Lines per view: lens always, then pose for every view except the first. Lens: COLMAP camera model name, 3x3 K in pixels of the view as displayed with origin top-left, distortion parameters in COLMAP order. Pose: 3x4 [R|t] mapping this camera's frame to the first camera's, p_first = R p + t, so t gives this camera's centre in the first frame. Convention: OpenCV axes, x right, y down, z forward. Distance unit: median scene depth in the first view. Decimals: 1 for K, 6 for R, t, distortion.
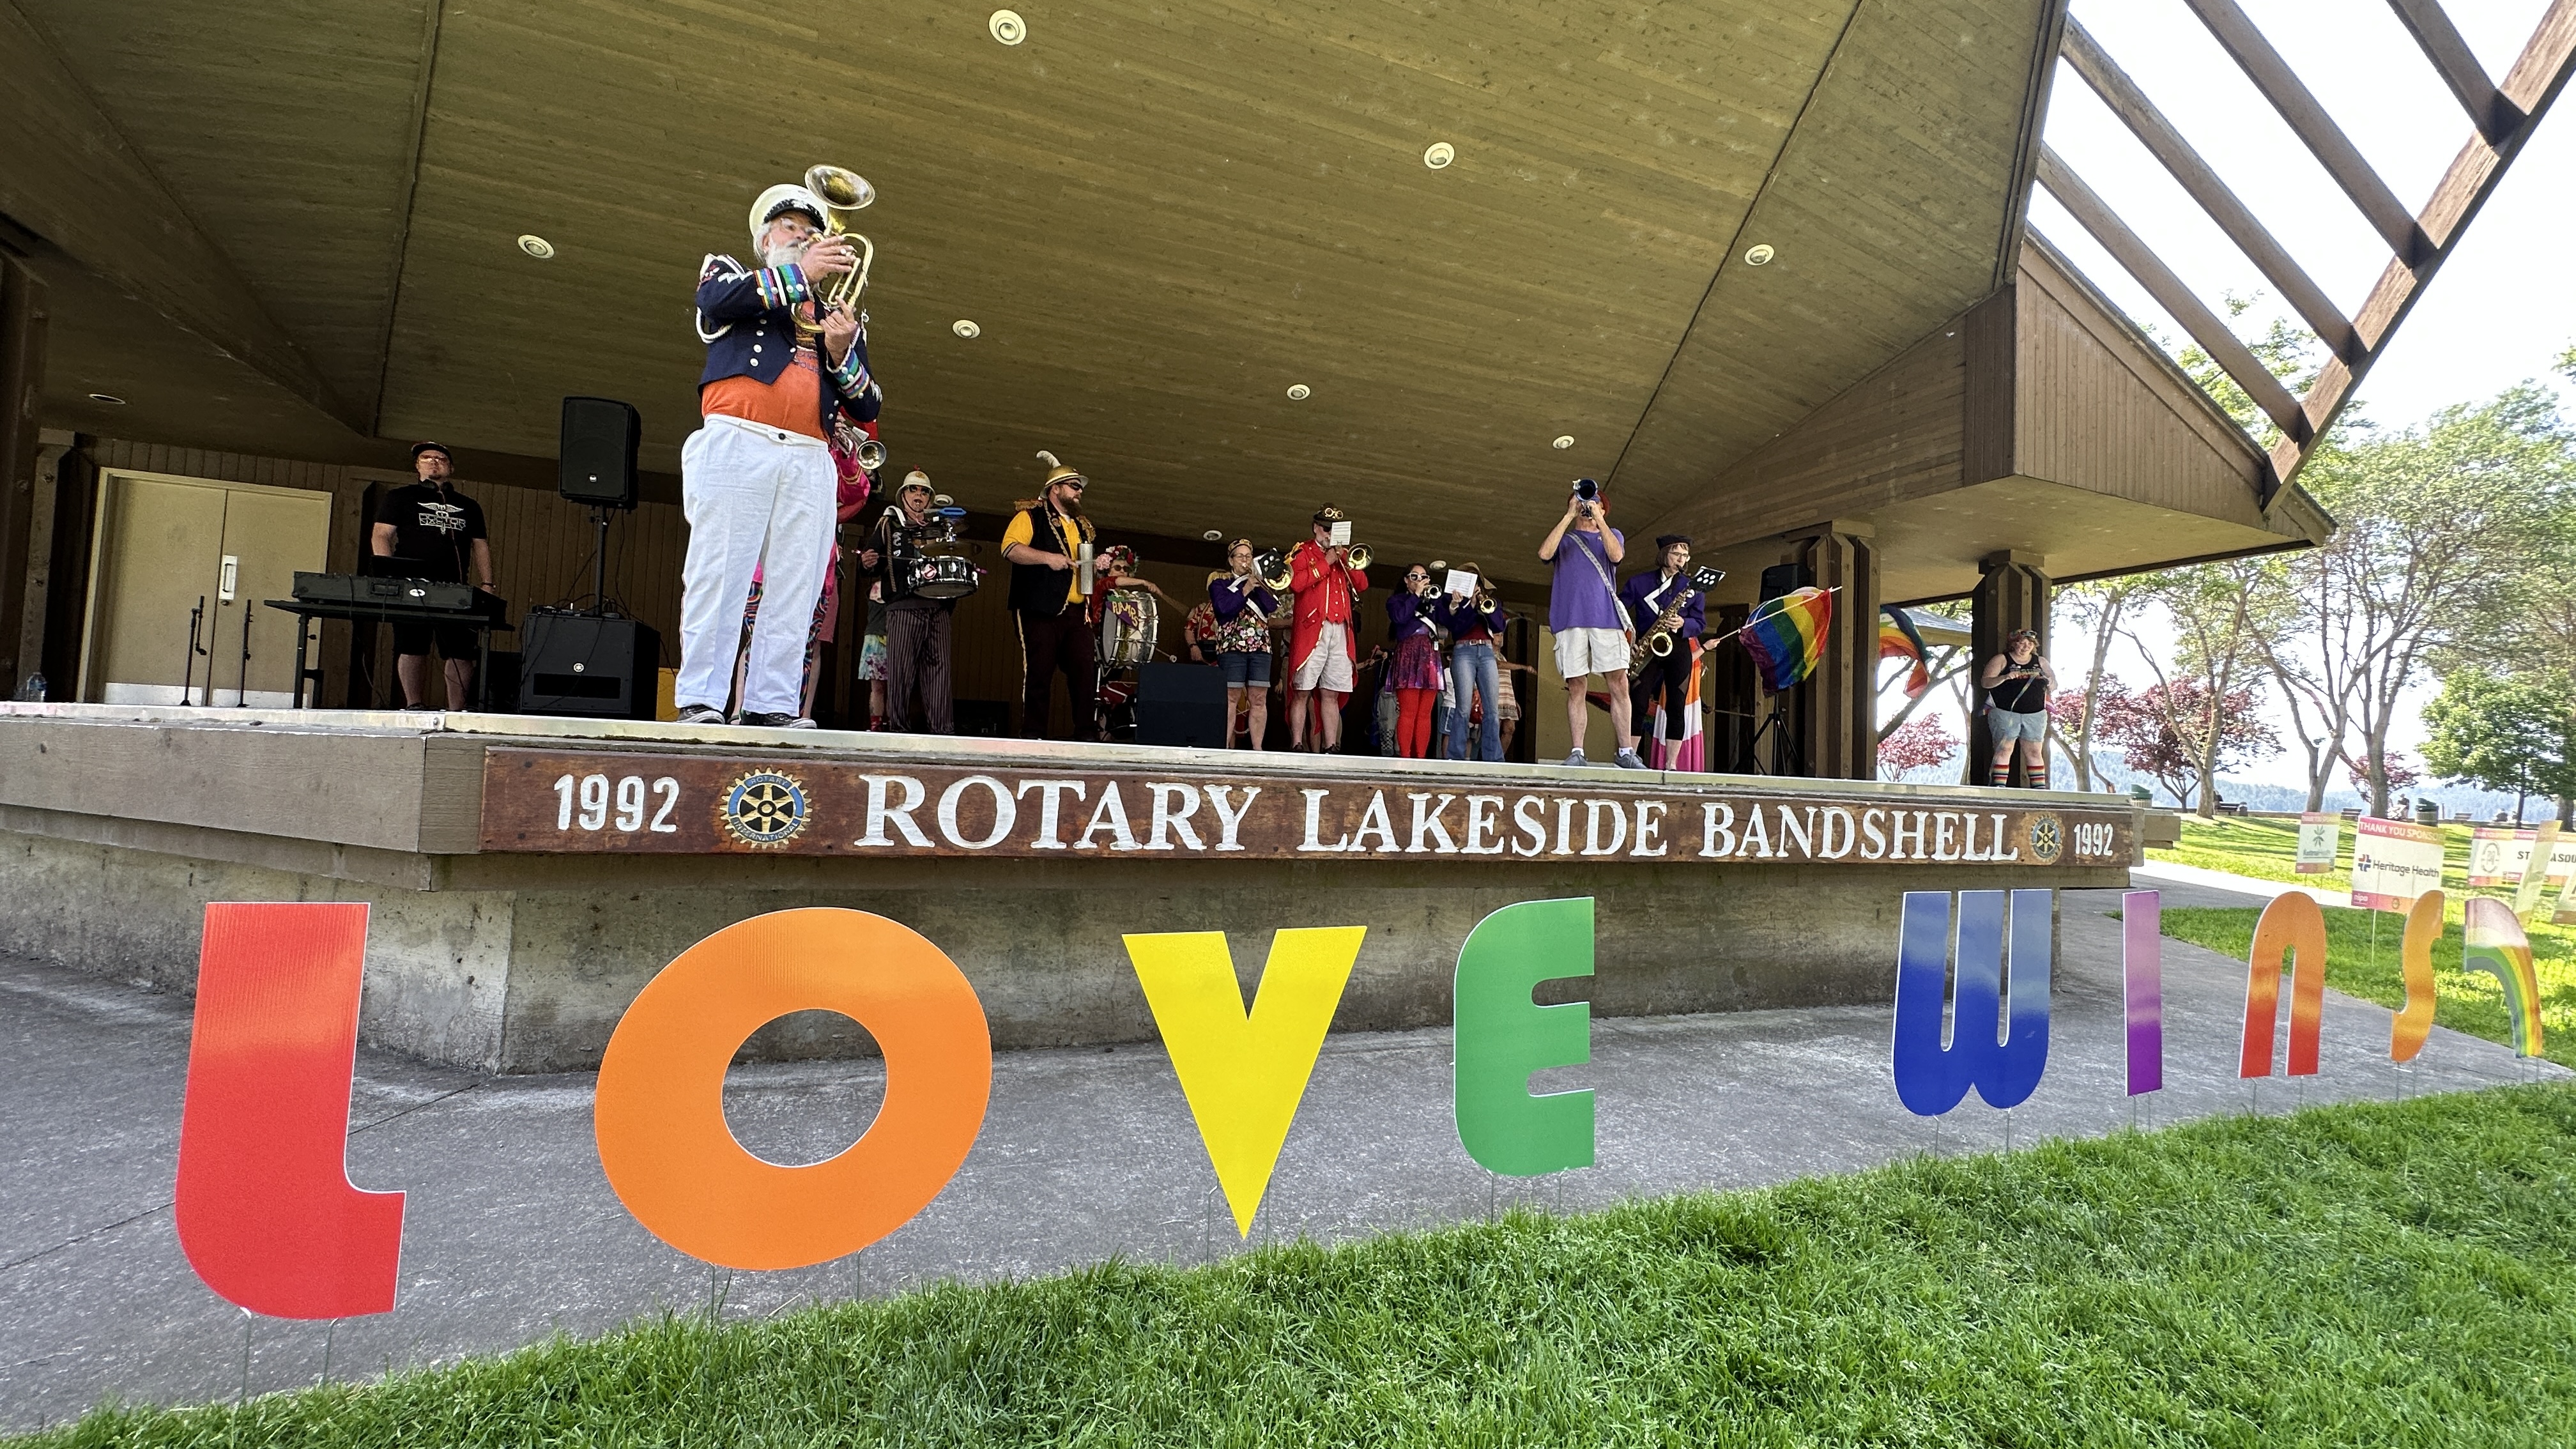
lens RADIAL K [[1025.7, 0, 1285.4], [0, 1025.7, 724.7], [0, 0, 1]] dist [-0.004466, 0.001443]
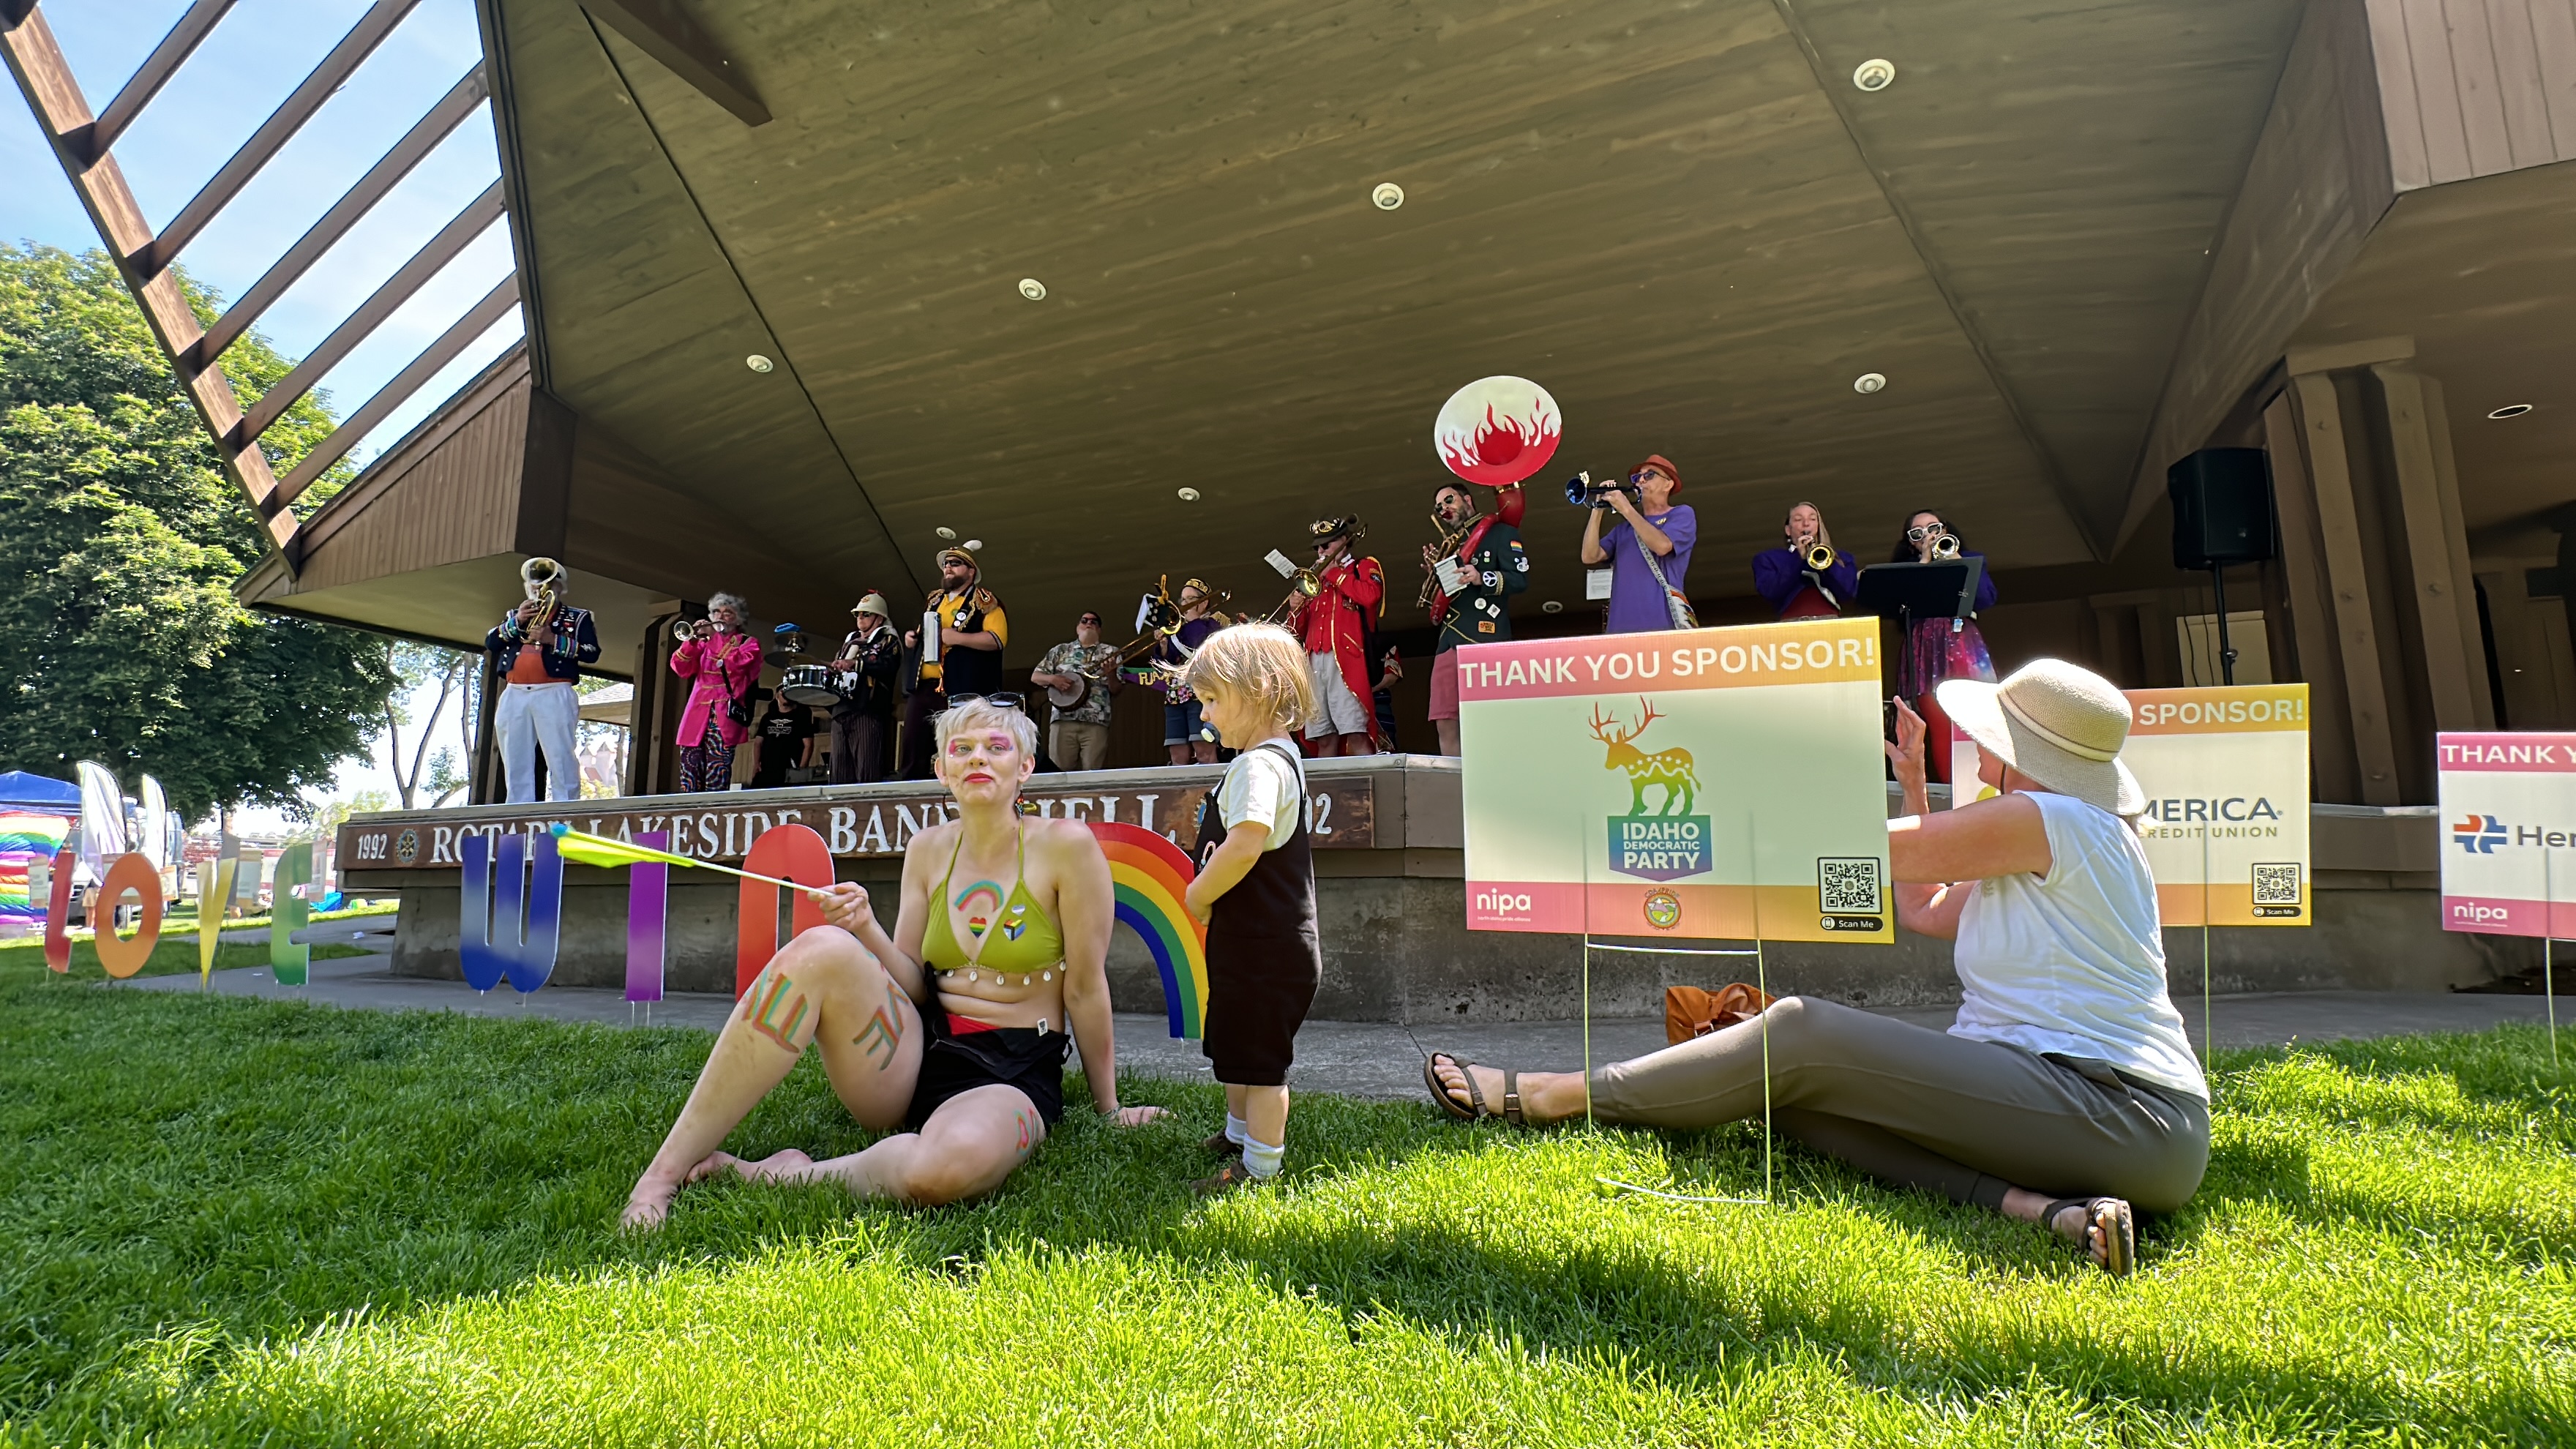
lens RADIAL K [[1178.0, 0, 1288.4], [0, 1178.0, 723.5], [0, 0, 1]] dist [-0.003375, 0.000694]
pose [[0.692208, -0.152494, -0.705404, 1.698100], [0.062313, 0.986400, -0.152093, 0.212925], [0.719003, 0.061325, 0.692296, 0.410604]]
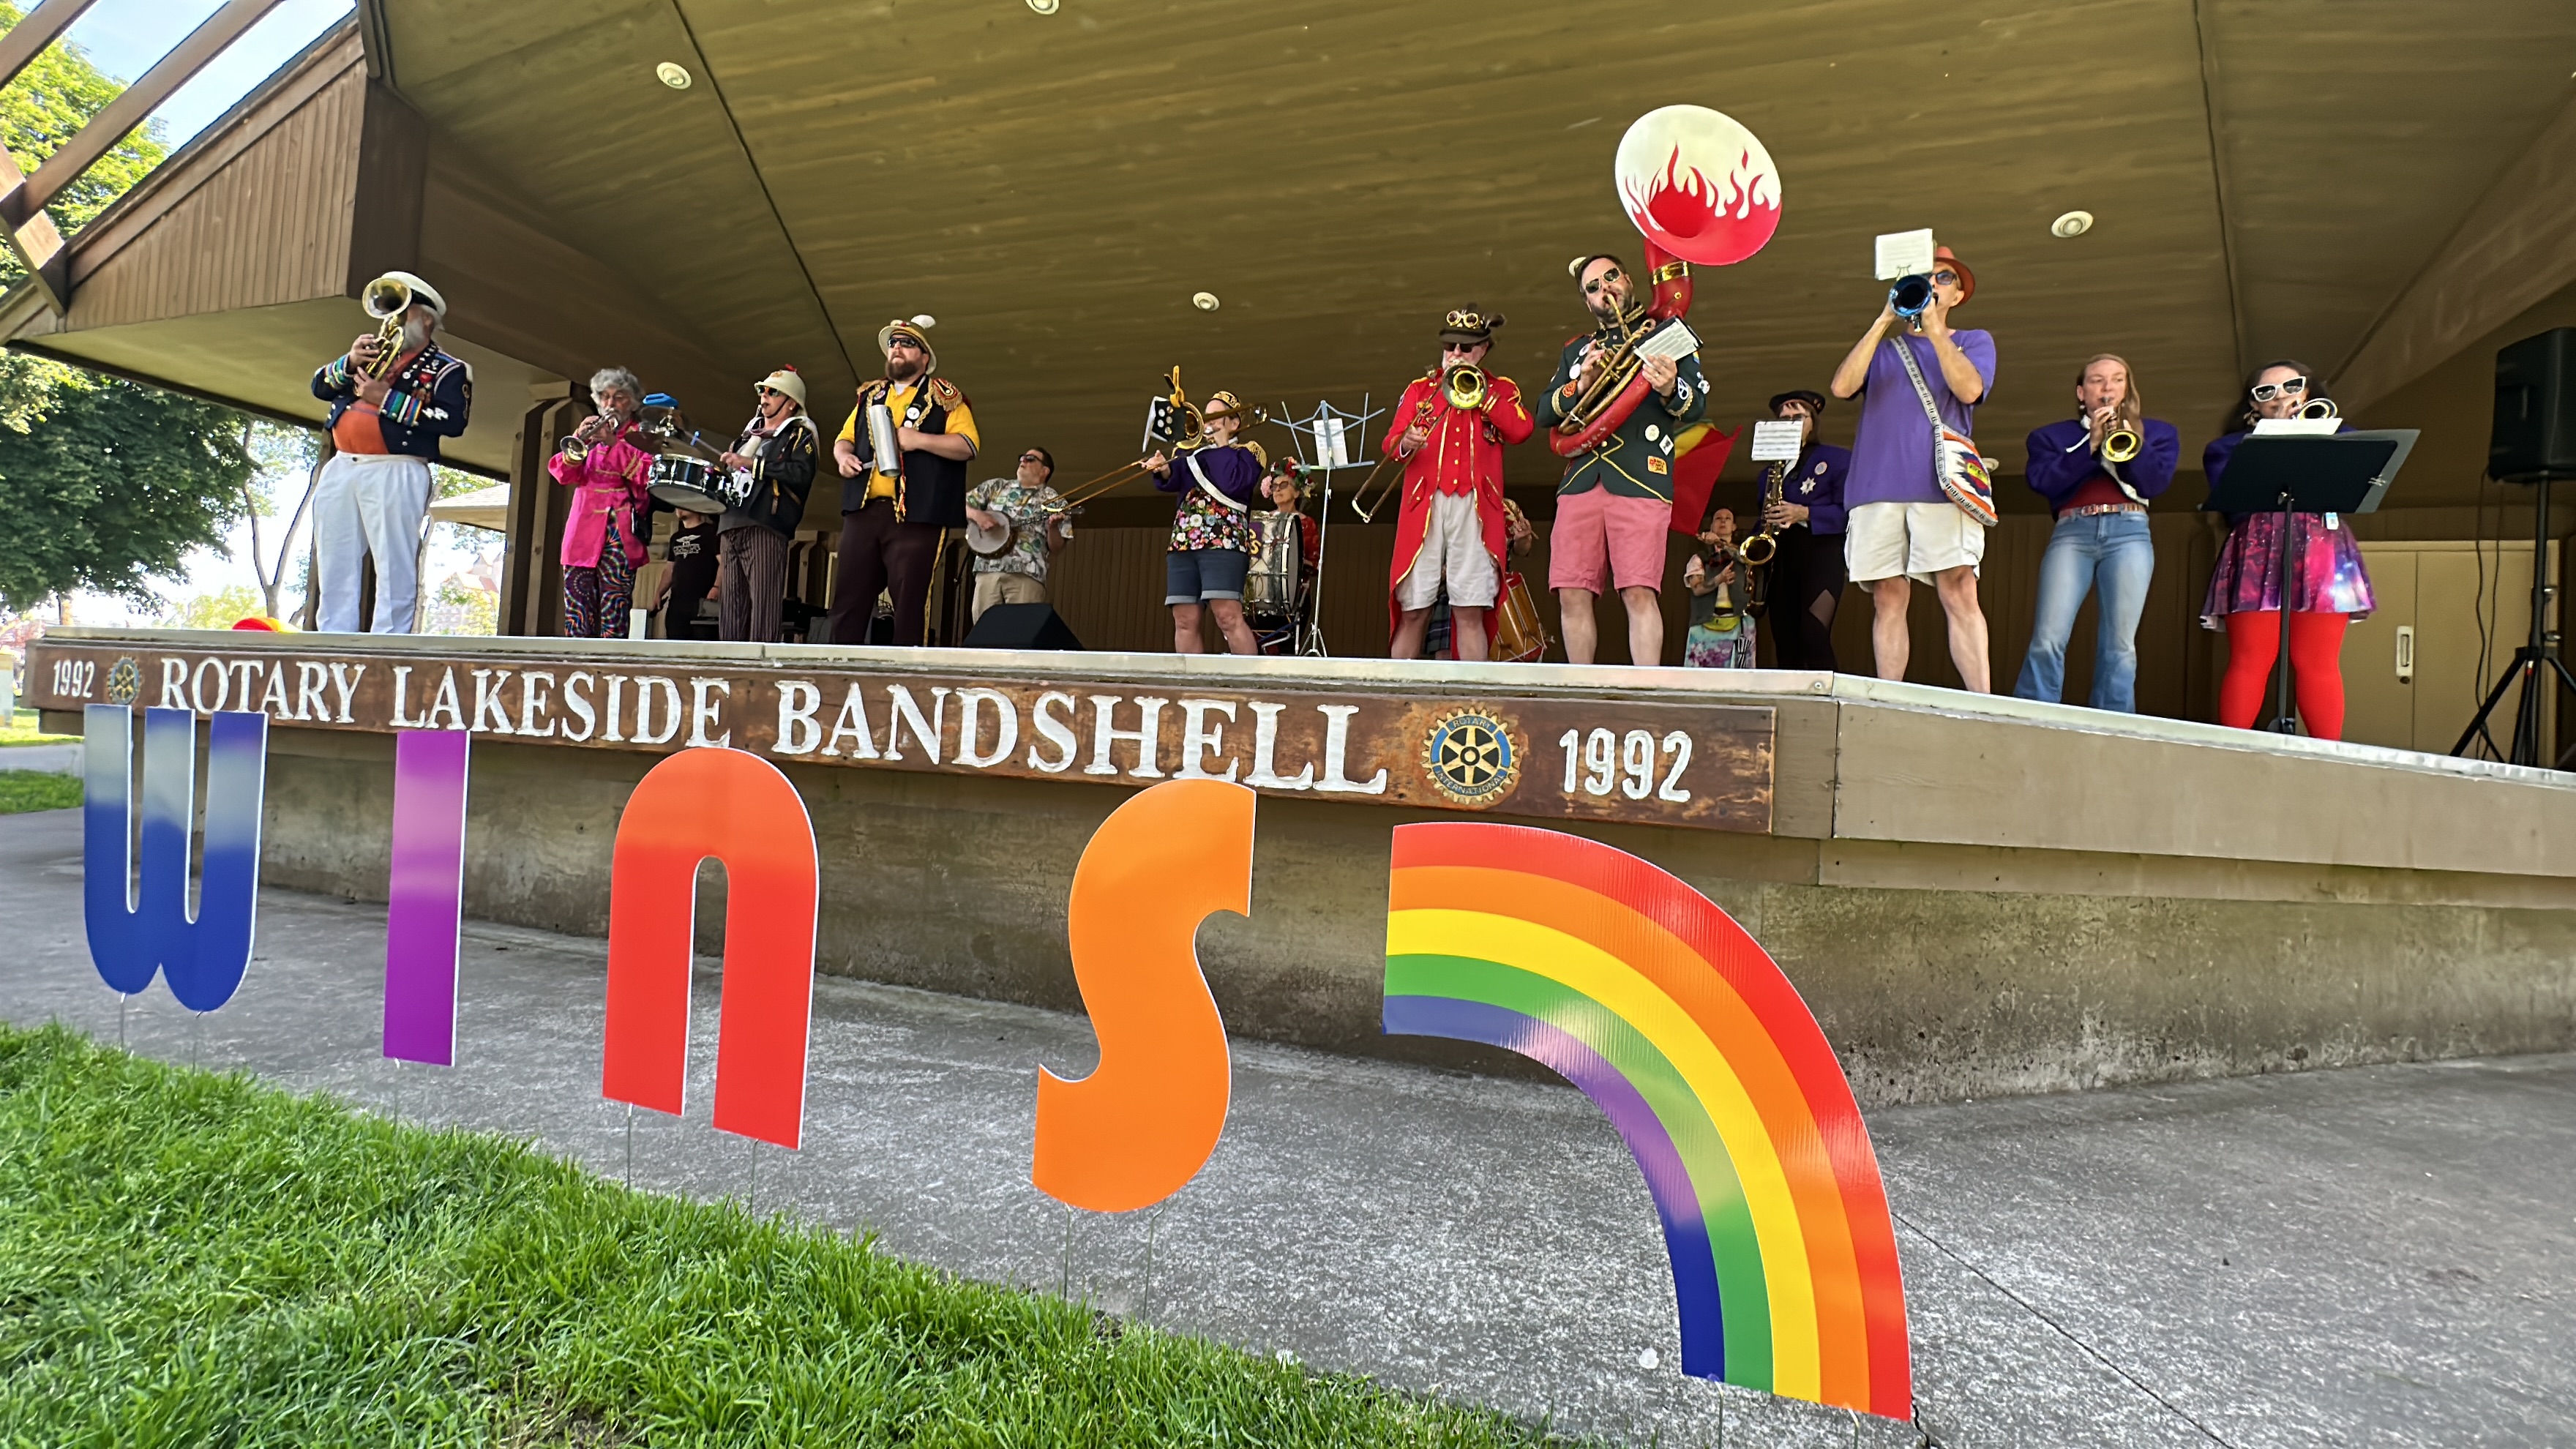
lens RADIAL K [[1178.0, 0, 1288.4], [0, 1178.0, 723.5], [0, 0, 1]] dist [-0.003375, 0.000694]
pose [[0.741573, -0.023323, -0.670466, 1.212614], [-0.000633, 0.999371, -0.035464, 0.132461], [0.670871, 0.026724, 0.741092, 0.590708]]
